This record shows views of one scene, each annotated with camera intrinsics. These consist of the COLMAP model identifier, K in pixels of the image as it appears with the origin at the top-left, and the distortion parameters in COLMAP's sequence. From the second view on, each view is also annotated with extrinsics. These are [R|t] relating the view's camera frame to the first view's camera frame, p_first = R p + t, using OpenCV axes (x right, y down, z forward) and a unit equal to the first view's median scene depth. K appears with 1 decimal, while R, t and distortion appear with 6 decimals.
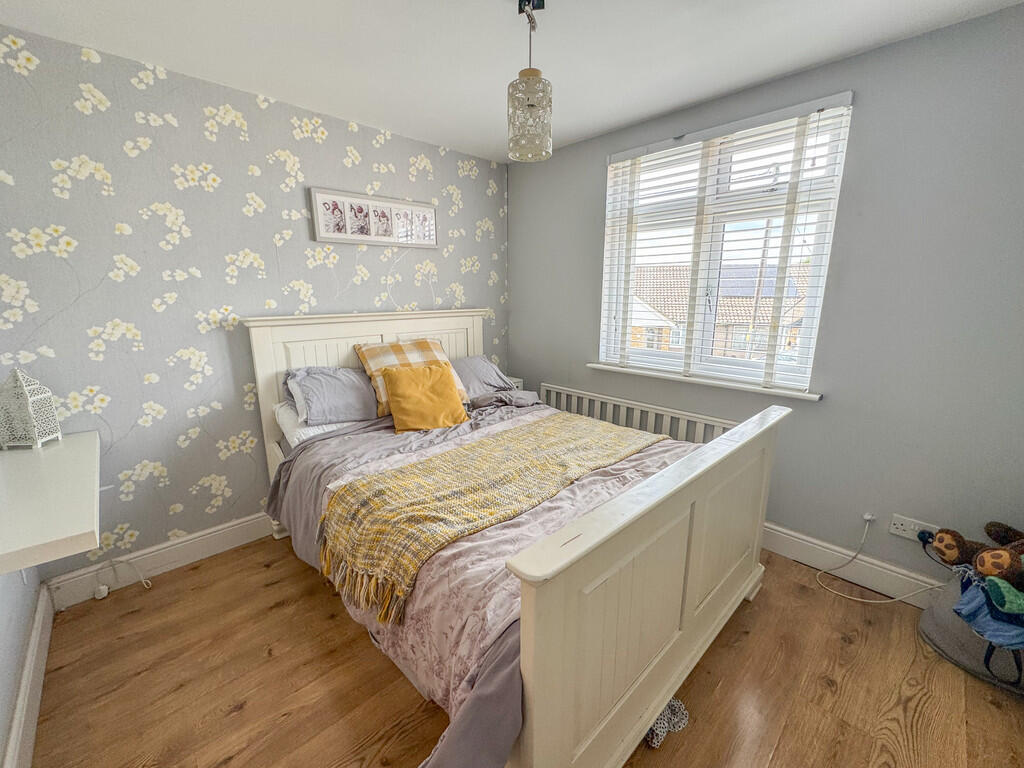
lens RADIAL K [[420.6, 0, 505.3], [0, 420.6, 389.2], [0, 0, 1]] dist [-0.000939, 0.000542]
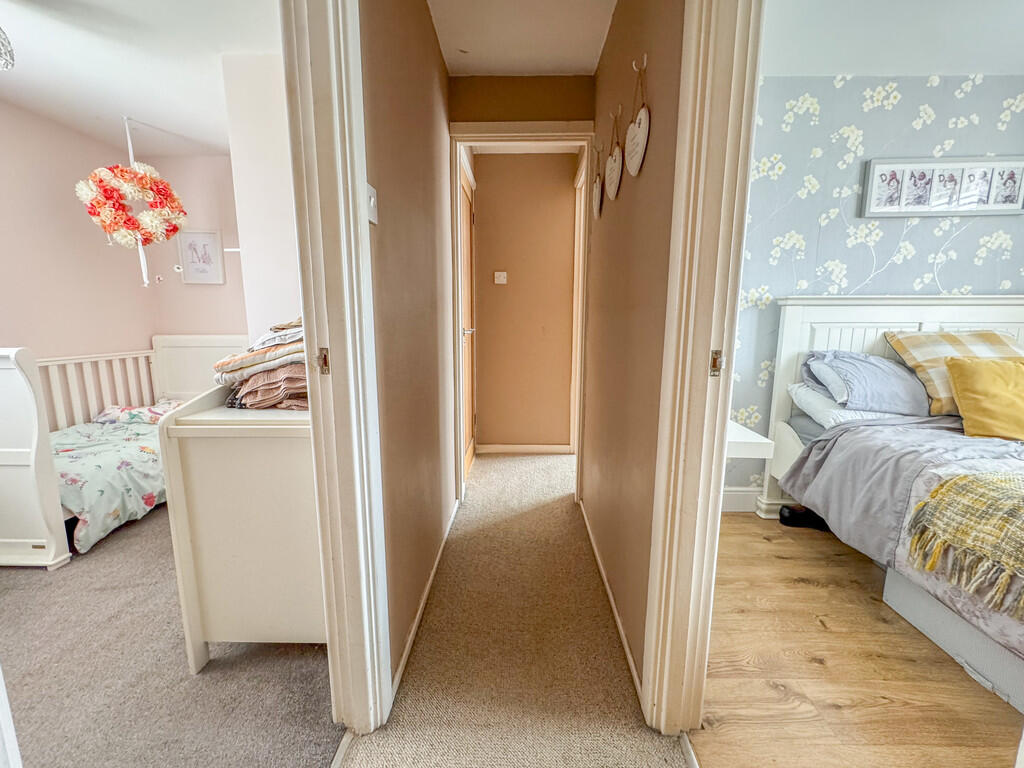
lens RADIAL K [[420.6, 0, 513.3], [0, 420.6, 386.3], [0, 0, 1]] dist [-0.000939, 0.000542]
pose [[0.713893, 0.125939, -0.688837, -0.328069], [-0.156454, 0.987514, 0.018402, 0.124925], [0.682554, 0.094634, 0.724682, -0.170932]]
